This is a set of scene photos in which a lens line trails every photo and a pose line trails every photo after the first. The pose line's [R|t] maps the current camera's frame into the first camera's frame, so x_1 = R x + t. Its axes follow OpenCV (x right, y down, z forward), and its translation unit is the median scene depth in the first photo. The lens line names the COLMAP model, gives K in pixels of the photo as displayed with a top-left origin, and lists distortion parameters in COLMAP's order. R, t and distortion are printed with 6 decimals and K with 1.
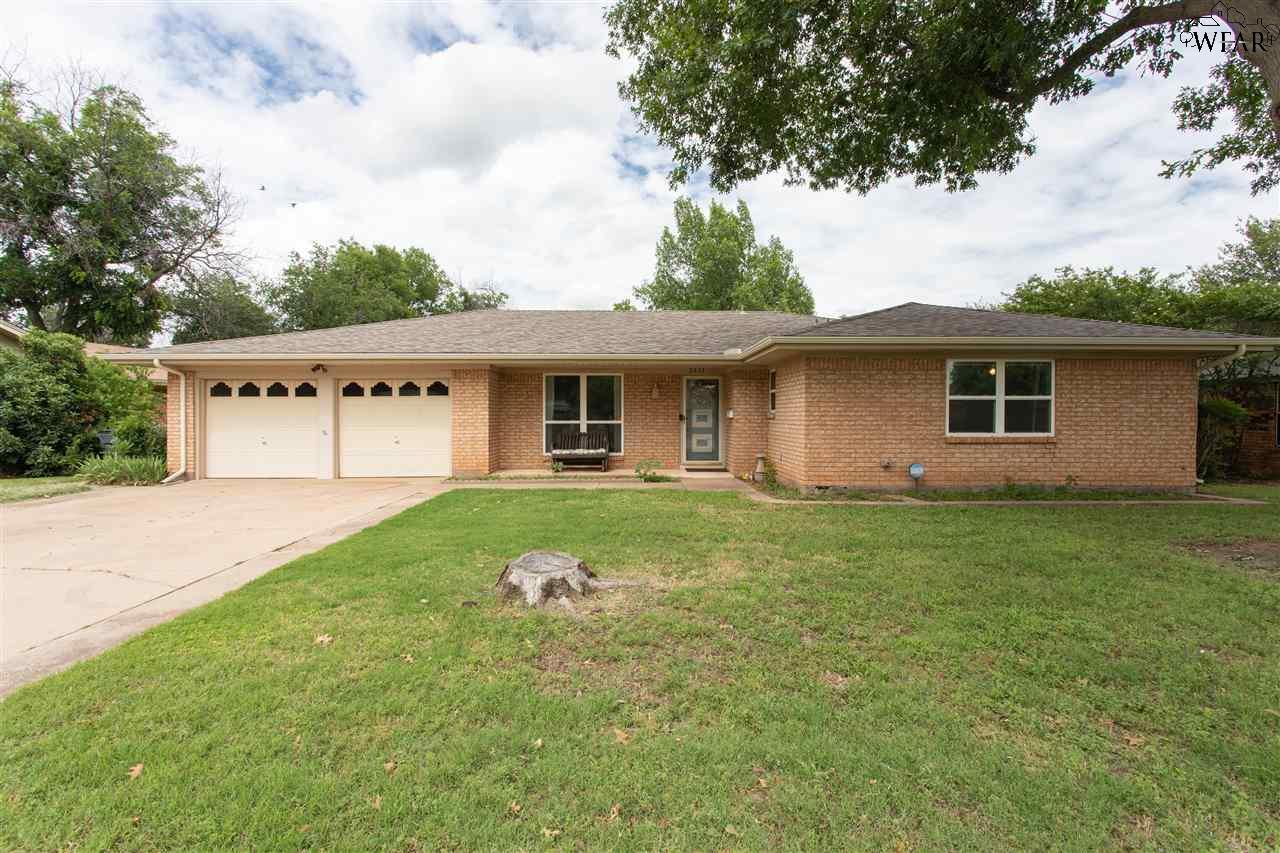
lens RADIAL K [[605.5, 0, 639.0], [0, 605.5, 421.2], [0, 0, 1]] dist [-0.000495, 0.002566]
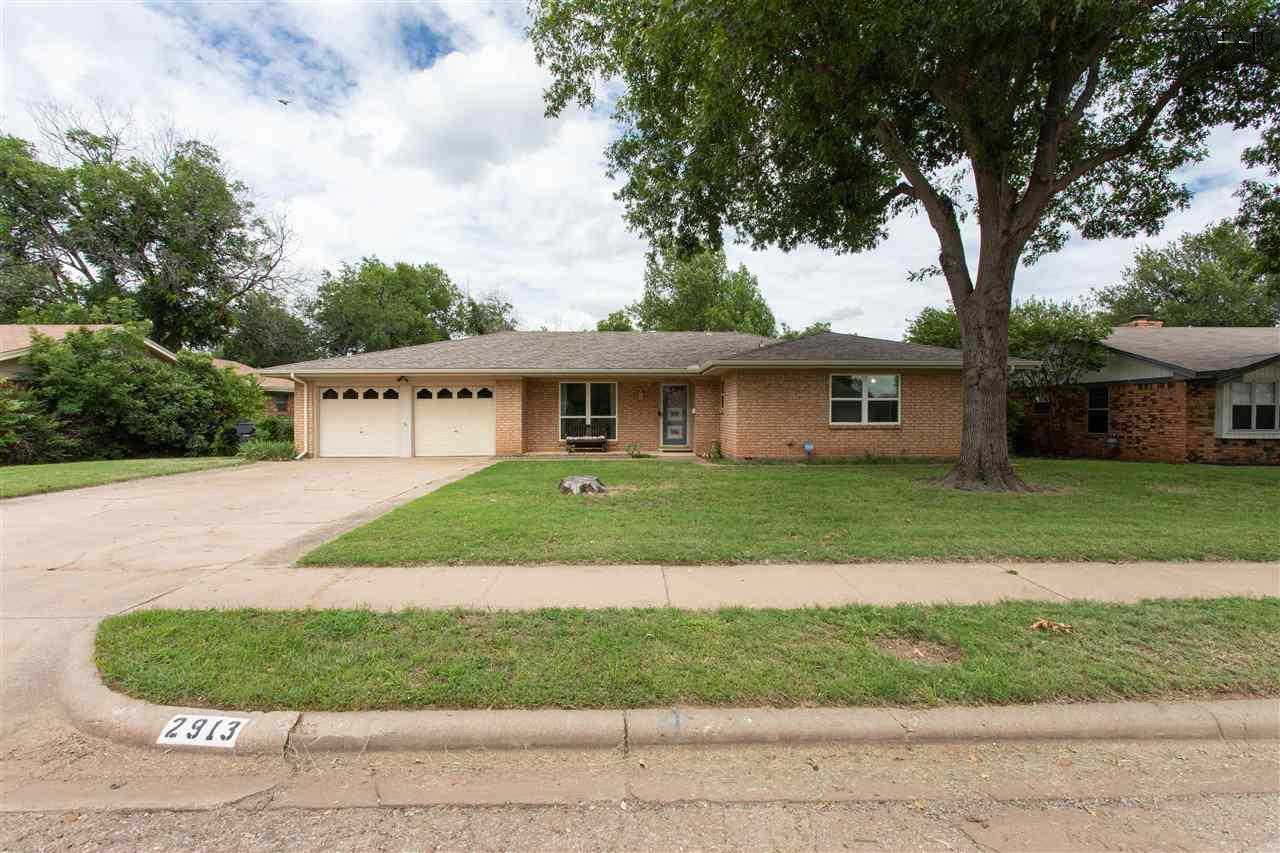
lens RADIAL K [[605.5, 0, 638.8], [0, 605.5, 426.0], [0, 0, 1]] dist [-0.000495, 0.002566]
pose [[0.999953, -0.002108, 0.009434, 0.010291], [0.002034, 0.999967, 0.007846, 0.011708], [-0.009450, -0.007827, 0.999925, -0.392944]]
